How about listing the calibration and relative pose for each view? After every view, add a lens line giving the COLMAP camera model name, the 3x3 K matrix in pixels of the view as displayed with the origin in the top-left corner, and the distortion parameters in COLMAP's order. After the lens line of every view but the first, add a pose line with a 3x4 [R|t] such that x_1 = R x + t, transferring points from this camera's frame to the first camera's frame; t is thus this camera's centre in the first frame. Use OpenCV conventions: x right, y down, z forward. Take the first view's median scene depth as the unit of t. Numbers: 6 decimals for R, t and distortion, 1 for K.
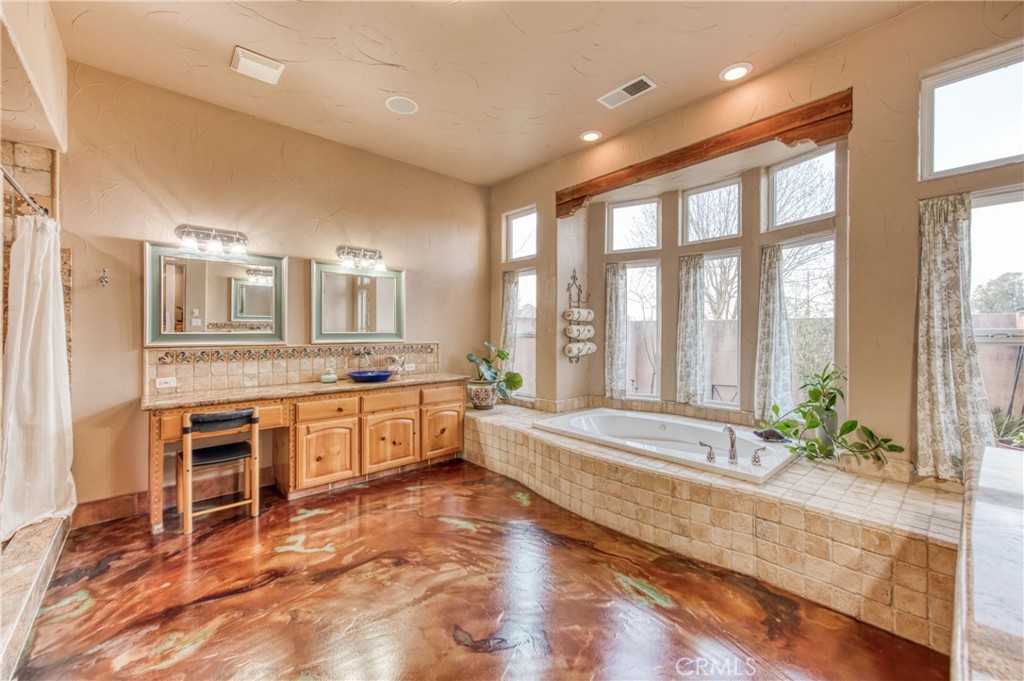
lens RADIAL K [[398.7, 0, 505.3], [0, 398.7, 337.2], [0, 0, 1]] dist [0.002313, 0.000030]
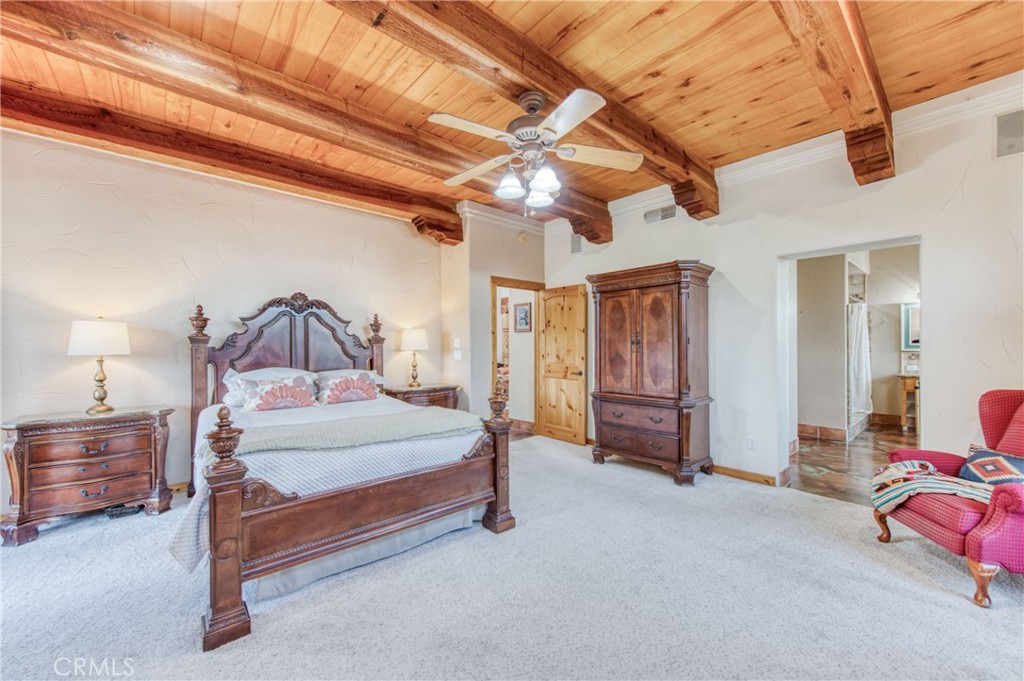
lens RADIAL K [[398.7, 0, 505.1], [0, 398.7, 343.3], [0, 0, 1]] dist [0.002313, 0.000030]
pose [[-0.015822, -0.006398, -0.999854, 1.488064], [-0.000392, 0.999979, -0.006392, -0.003525], [0.999875, 0.000291, -0.015824, -1.283624]]
